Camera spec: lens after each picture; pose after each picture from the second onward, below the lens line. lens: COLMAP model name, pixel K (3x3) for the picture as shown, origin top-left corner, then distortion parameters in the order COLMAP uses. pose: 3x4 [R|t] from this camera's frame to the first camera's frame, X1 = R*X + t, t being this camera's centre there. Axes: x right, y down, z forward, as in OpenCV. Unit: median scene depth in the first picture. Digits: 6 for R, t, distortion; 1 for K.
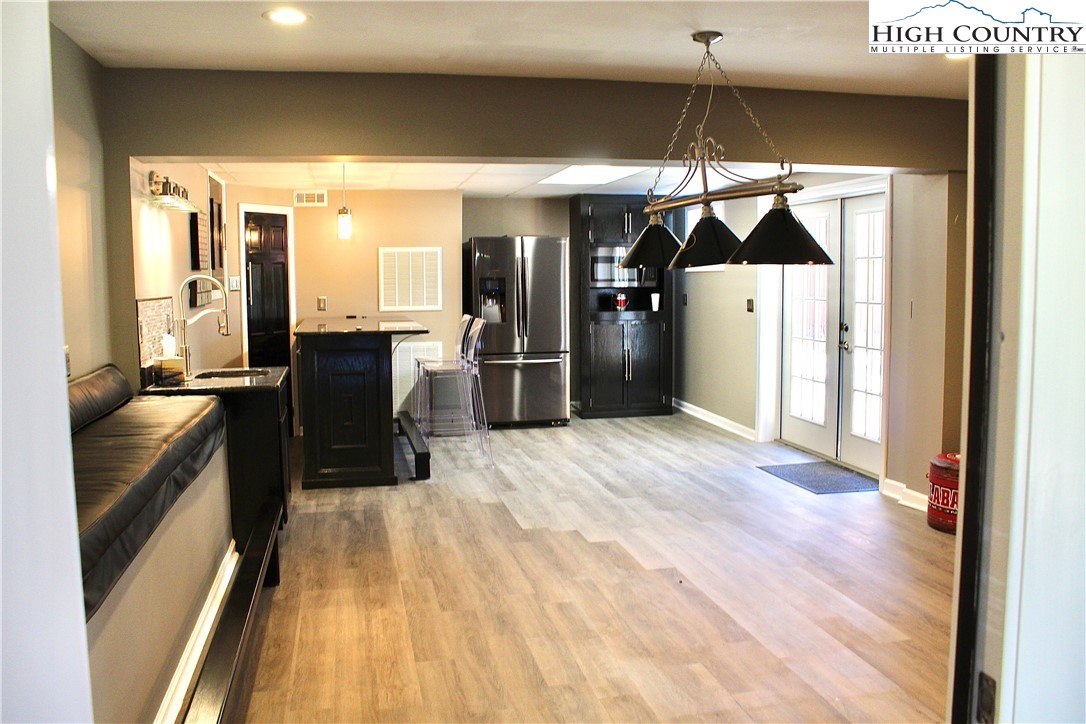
lens RADIAL K [[887.9, 0, 543.0], [0, 887.9, 362.0], [0, 0, 1]] dist [-0.184757, 0.181679]
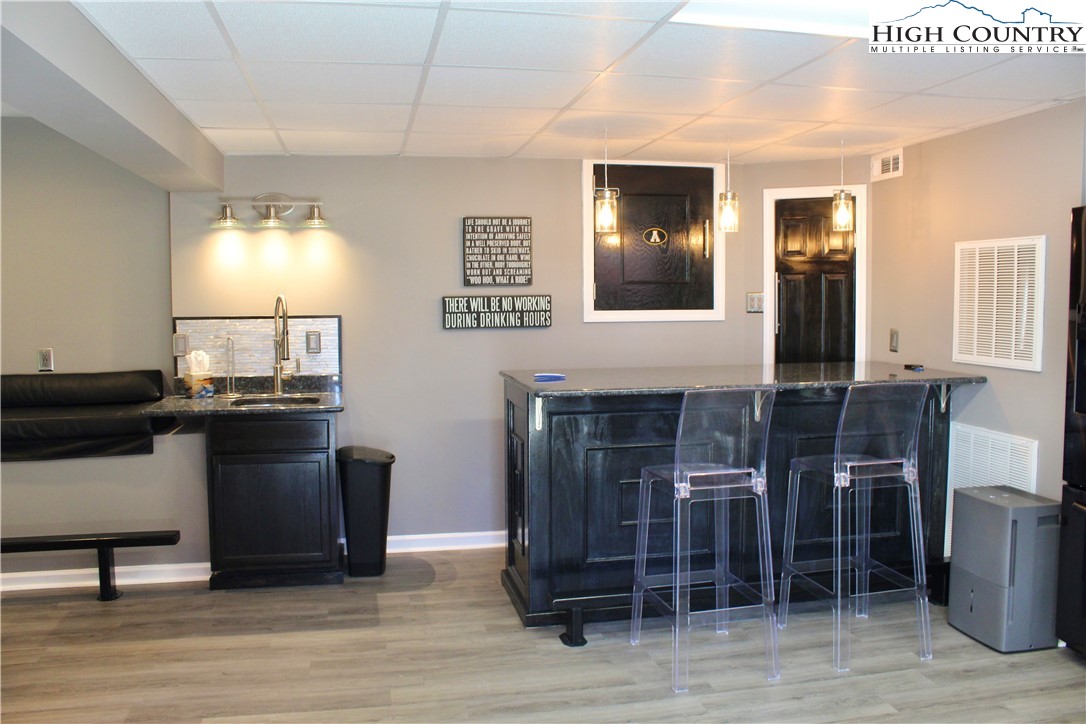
lens RADIAL K [[887.9, 0, 543.0], [0, 887.9, 362.0], [0, 0, 1]] dist [-0.184757, 0.181679]
pose [[-0.036374, 0.091052, -0.995182, 0.531378], [-0.075762, 0.992723, 0.093596, -0.134720], [0.996462, 0.078802, -0.029211, 1.185362]]
